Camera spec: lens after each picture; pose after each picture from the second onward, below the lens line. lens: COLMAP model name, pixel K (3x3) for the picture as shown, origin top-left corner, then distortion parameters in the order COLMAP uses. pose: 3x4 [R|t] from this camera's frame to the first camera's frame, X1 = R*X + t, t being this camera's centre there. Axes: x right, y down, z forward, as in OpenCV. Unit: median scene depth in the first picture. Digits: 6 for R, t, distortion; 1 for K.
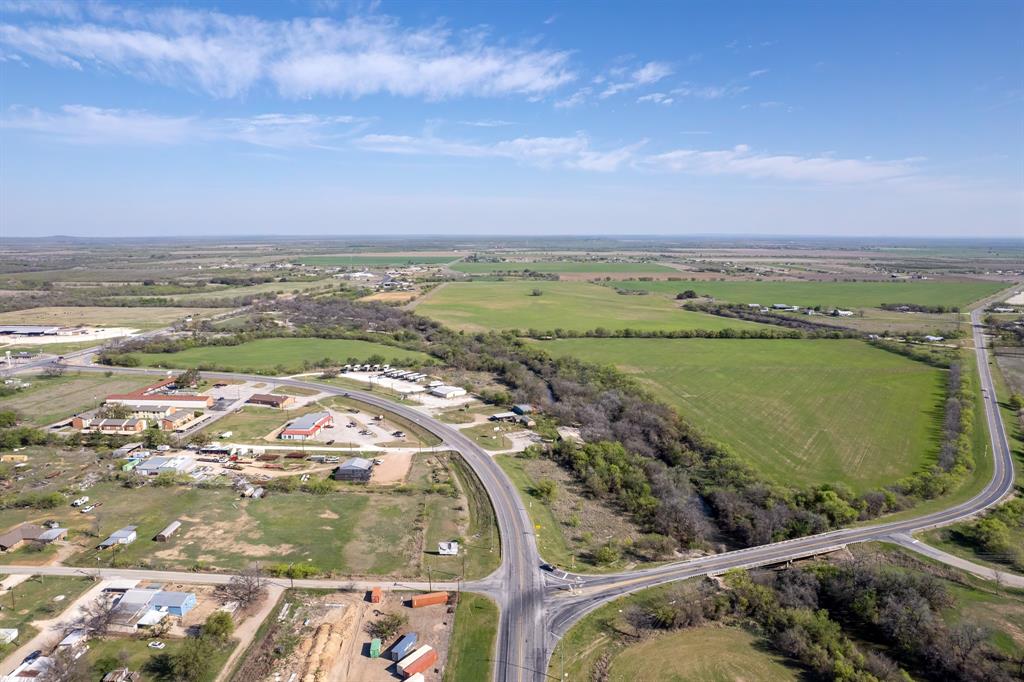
lens RADIAL K [[657.0, 0, 516.1], [0, 657.0, 350.2], [0, 0, 1]] dist [-0.074813, 0.064443]
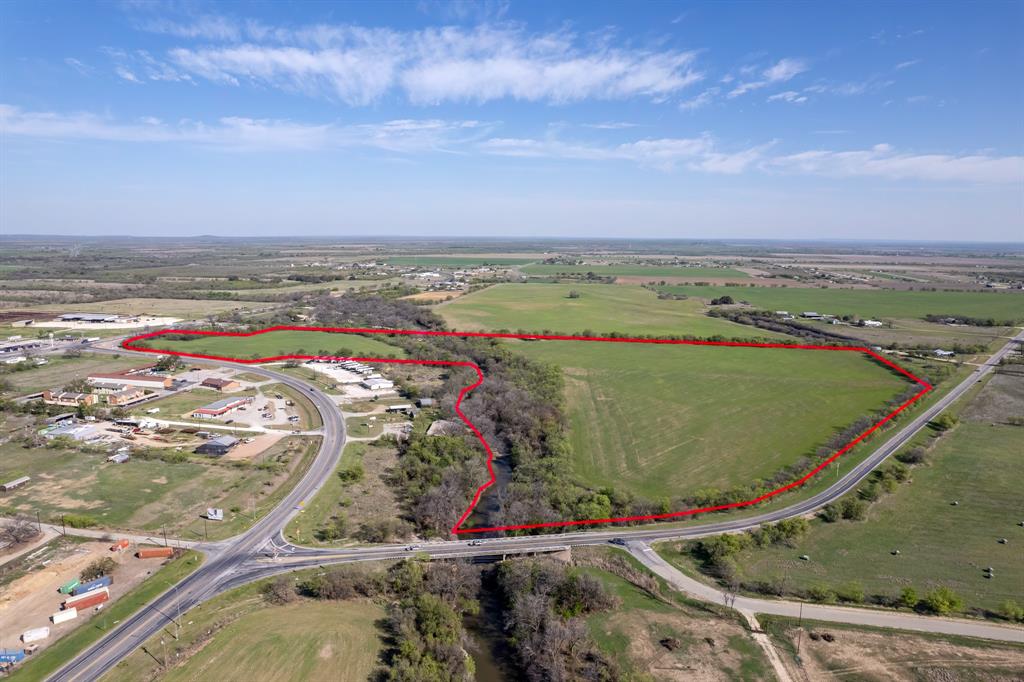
lens RADIAL K [[657.0, 0, 517.9], [0, 657.0, 350.8], [0, 0, 1]] dist [-0.074813, 0.064443]
pose [[0.984383, 0.036142, -0.172292, 0.392709], [-0.036683, 0.999327, 0.000040, 0.001669], [0.172178, 0.006281, 0.985046, -0.007587]]
